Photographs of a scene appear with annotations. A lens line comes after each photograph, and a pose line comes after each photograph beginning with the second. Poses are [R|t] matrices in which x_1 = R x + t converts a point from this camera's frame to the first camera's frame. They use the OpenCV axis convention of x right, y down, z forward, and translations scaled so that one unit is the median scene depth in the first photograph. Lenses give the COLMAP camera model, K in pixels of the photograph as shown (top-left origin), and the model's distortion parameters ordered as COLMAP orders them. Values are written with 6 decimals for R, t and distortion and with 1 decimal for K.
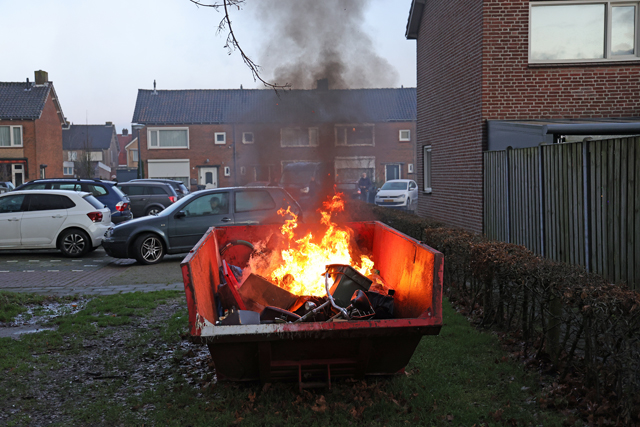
lens RADIAL K [[920.5, 0, 320.0], [0, 920.5, 213.5], [0, 0, 1]] dist [0.201515, 0.084653]
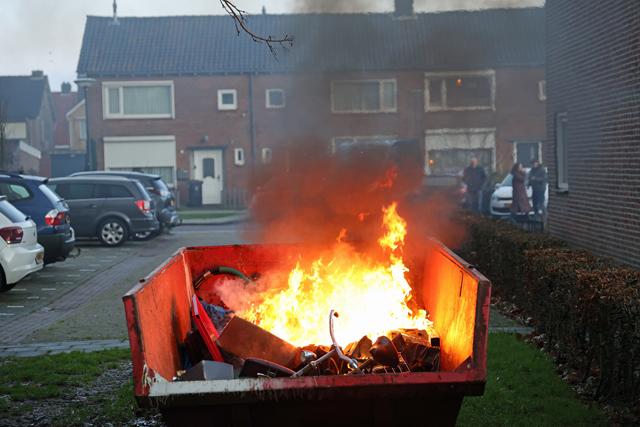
lens RADIAL K [[1630.3, 0, 320.0], [0, 1630.3, 213.5], [0, 0, 1]] dist [0.607409, 0.234525]
pose [[0.998437, -0.006204, -0.055537, 0.022541], [0.005691, 0.999940, -0.009382, 0.000740], [0.055592, 0.009051, 0.998413, -0.082680]]
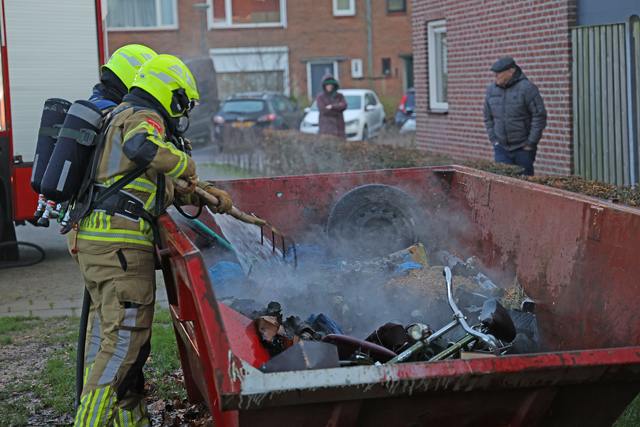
lens RADIAL K [[1780.7, 0, 320.0], [0, 1780.7, 213.5], [0, 0, 1]] dist [0.605793, 0.013325]
pose [[0.995341, -0.033395, 0.090450, -0.049925], [0.030665, 0.999036, 0.031409, 0.000675], [-0.091412, -0.028489, 0.995406, 0.002957]]
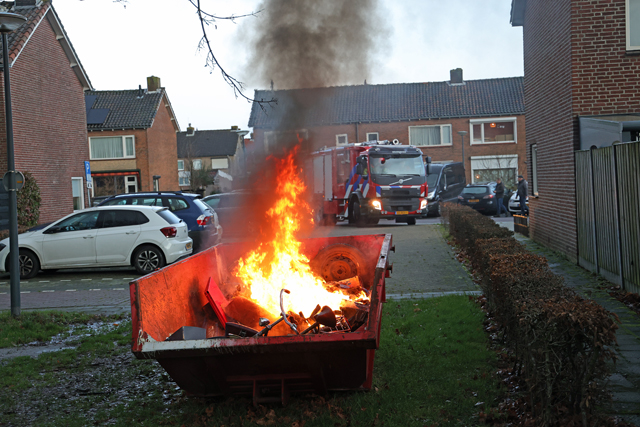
lens RADIAL K [[1038.2, 0, 320.0], [0, 1038.2, 213.5], [0, 0, 1]] dist [0.258334, 0.086134]
pose [[0.988250, -0.023570, -0.151020, 0.073453], [0.022443, 0.999706, -0.009166, -0.002296], [0.151191, 0.005669, 0.988488, -0.041048]]
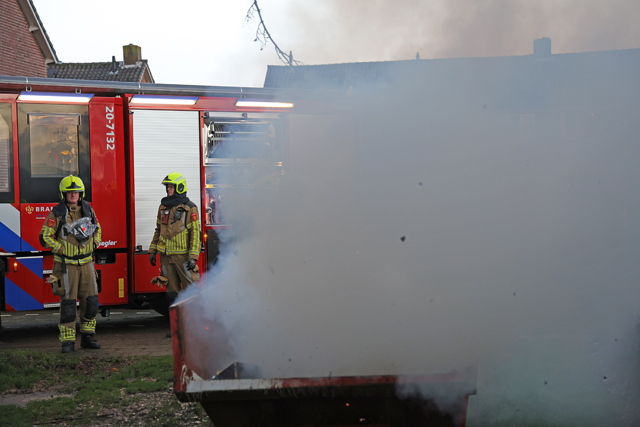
lens RADIAL K [[1415.7, 0, 320.0], [0, 1415.7, 213.5], [0, 0, 1]] dist [0.485657, -0.047711]
pose [[0.985534, -0.012135, -0.169043, 0.062953], [0.008320, 0.999695, -0.023258, 0.000022], [0.169274, 0.021515, 0.985334, -0.080446]]
